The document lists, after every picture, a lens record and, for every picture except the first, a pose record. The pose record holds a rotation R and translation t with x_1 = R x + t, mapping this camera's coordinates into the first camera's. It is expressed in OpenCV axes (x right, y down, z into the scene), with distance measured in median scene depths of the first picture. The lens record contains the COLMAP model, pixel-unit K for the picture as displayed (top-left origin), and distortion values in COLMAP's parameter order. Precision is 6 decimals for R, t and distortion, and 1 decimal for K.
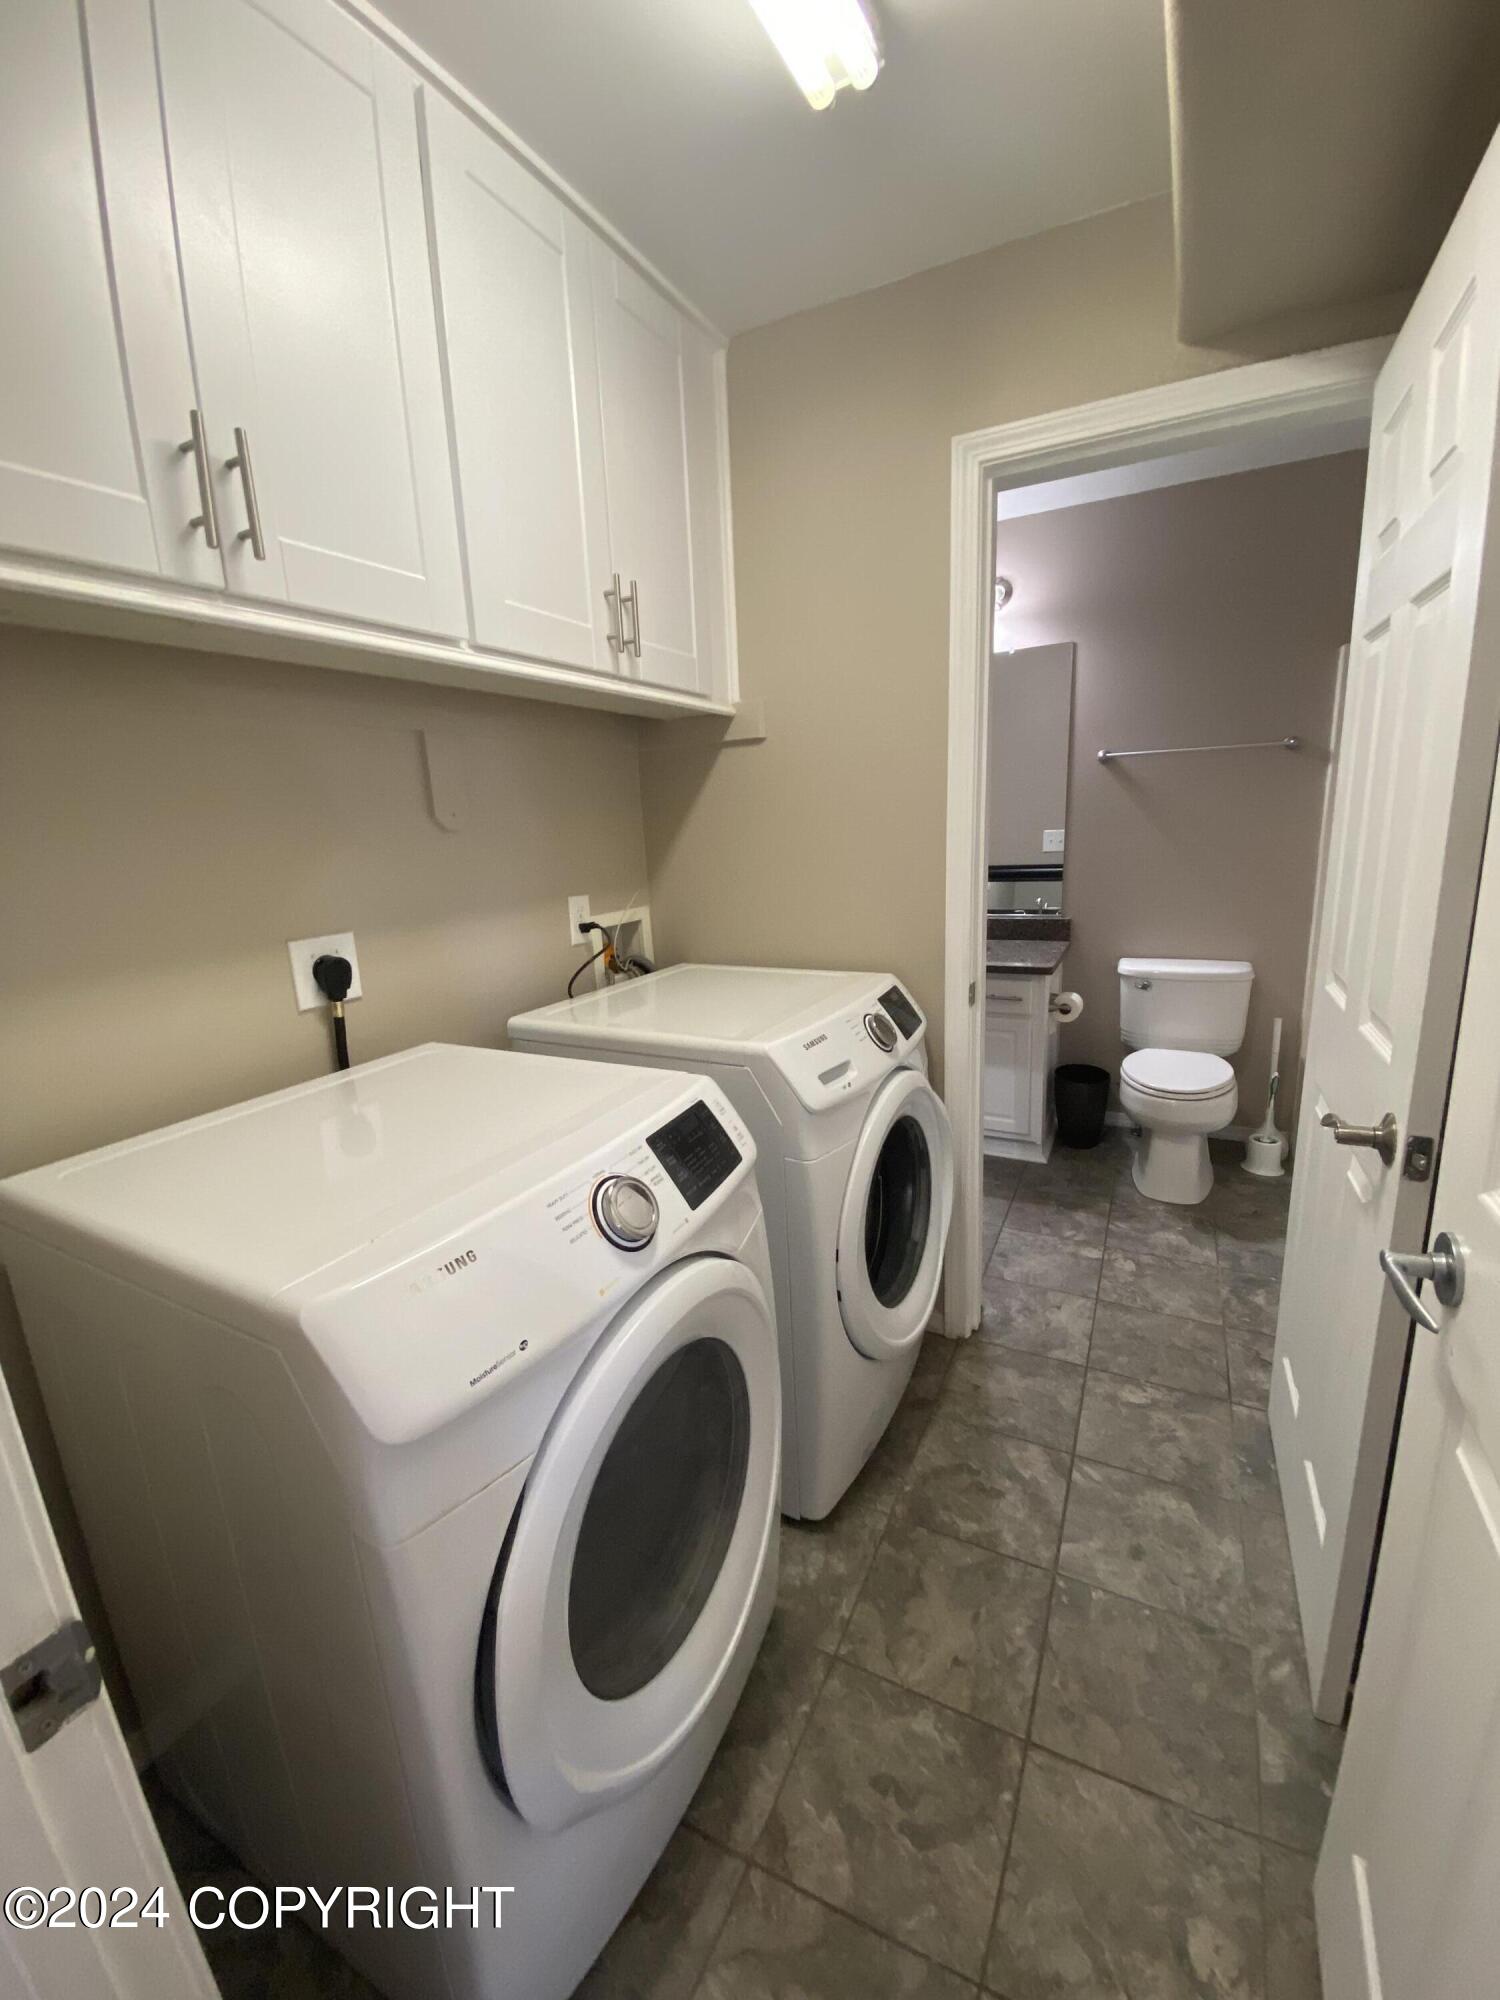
lens RADIAL K [[813.1, 0, 750.0], [0, 813.1, 1000.0], [0, 0, 1]] dist [-0.001256, -0.000237]
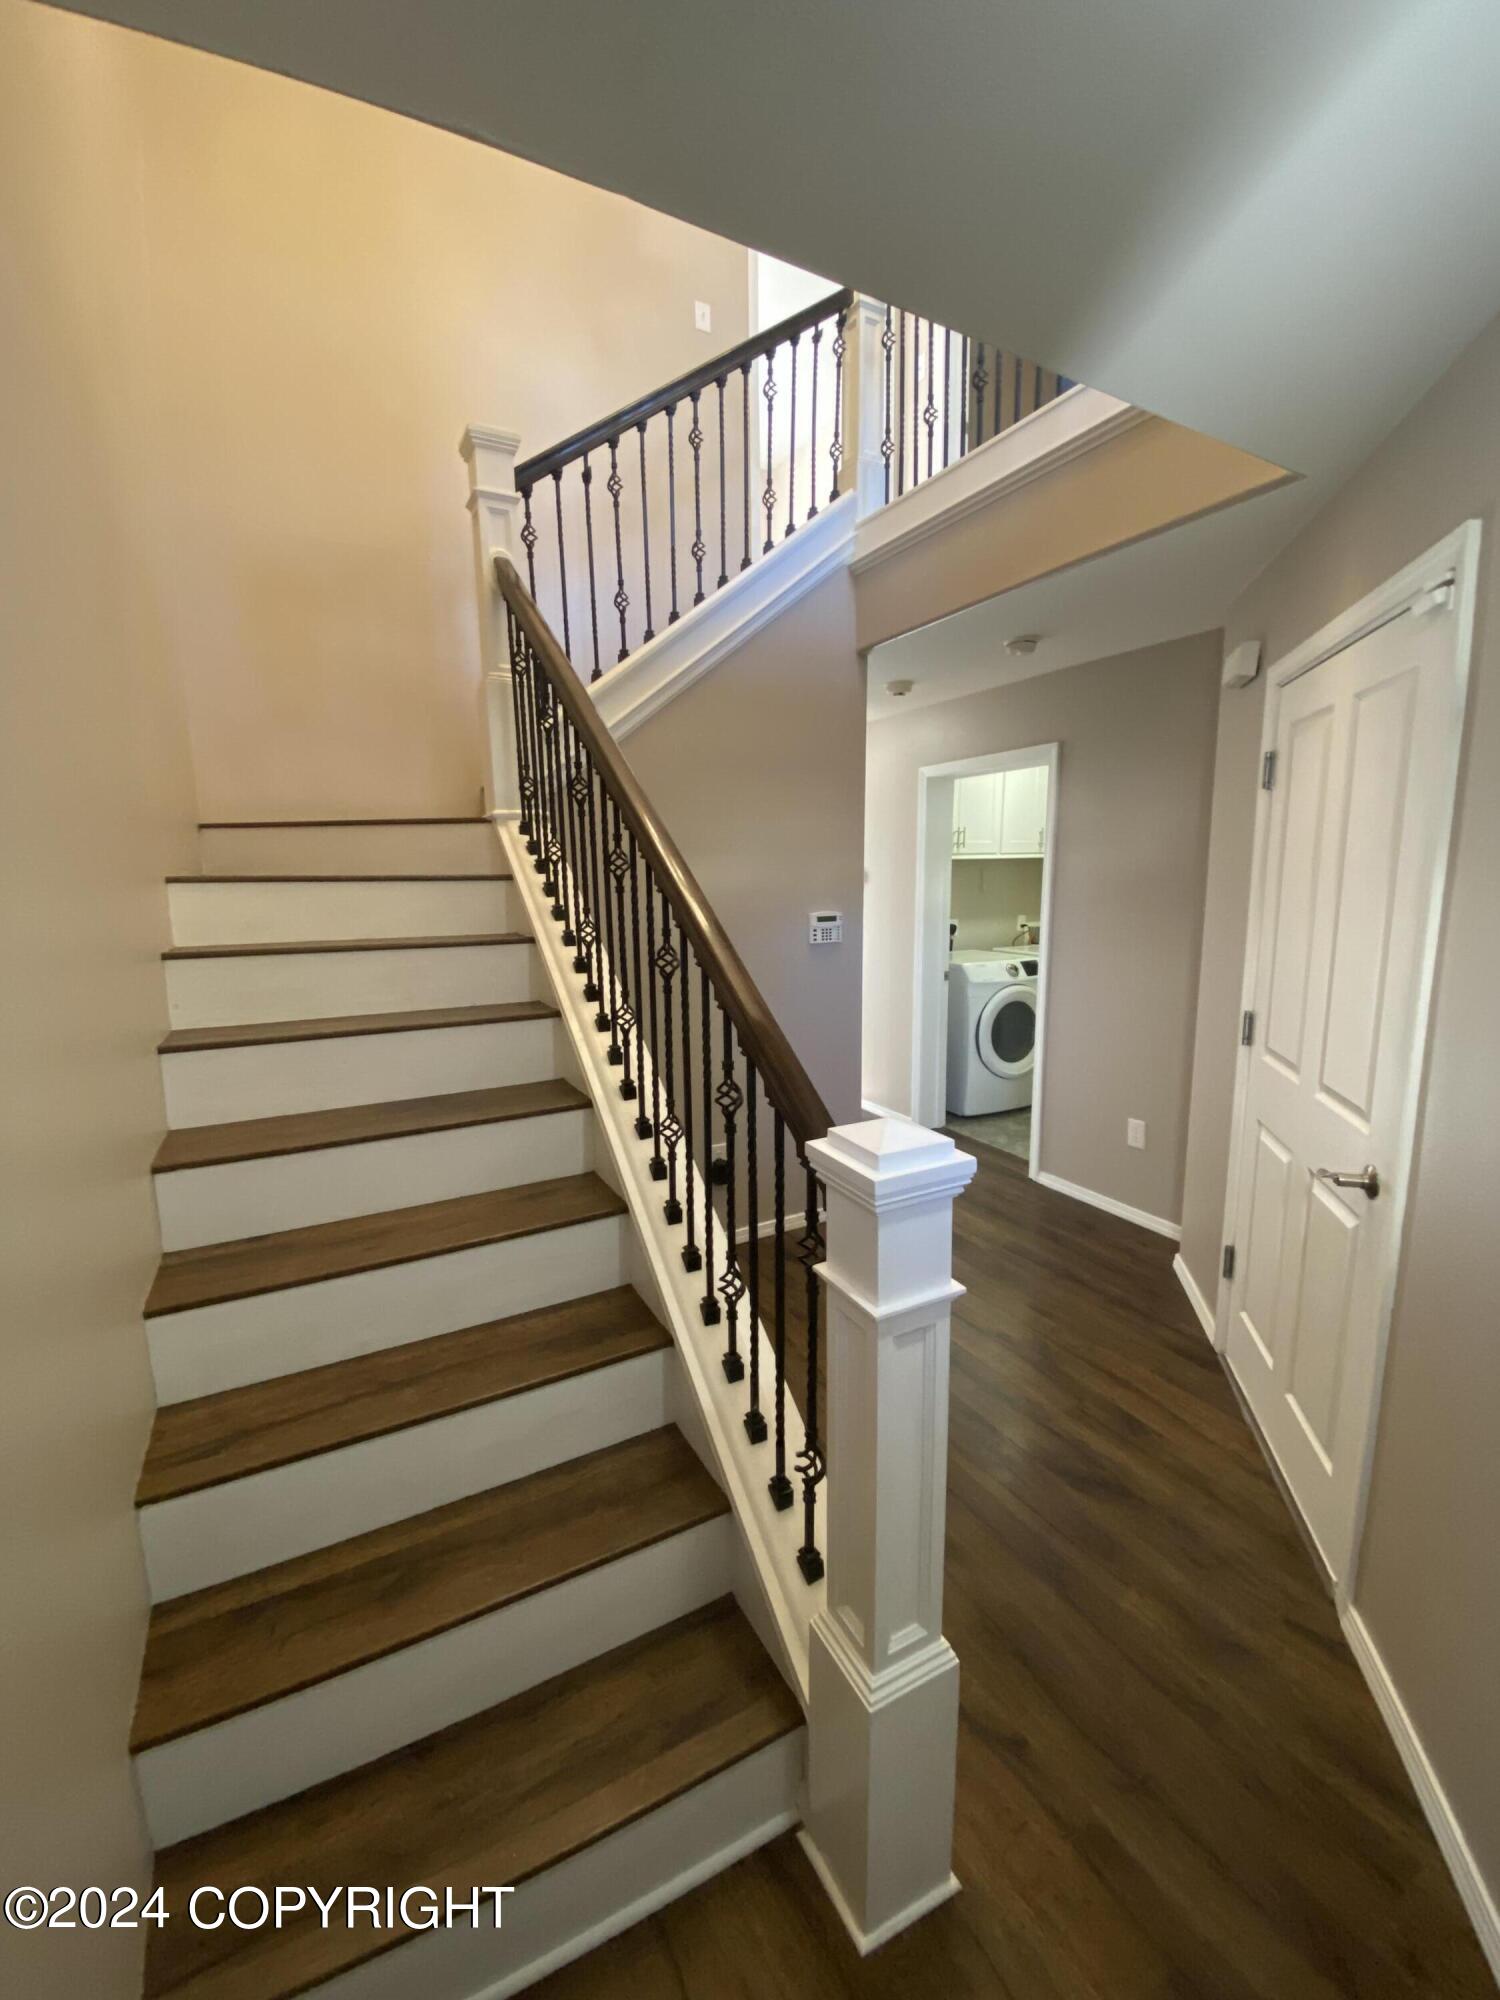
lens RADIAL K [[813.1, 0, 750.0], [0, 813.1, 1000.0], [0, 0, 1]] dist [-0.001256, -0.000237]
pose [[0.830515, 0.128935, -0.541867, 0.862158], [-0.153226, 0.988191, 0.000288, 0.462326], [0.535506, 0.082789, 0.840464, -2.841447]]
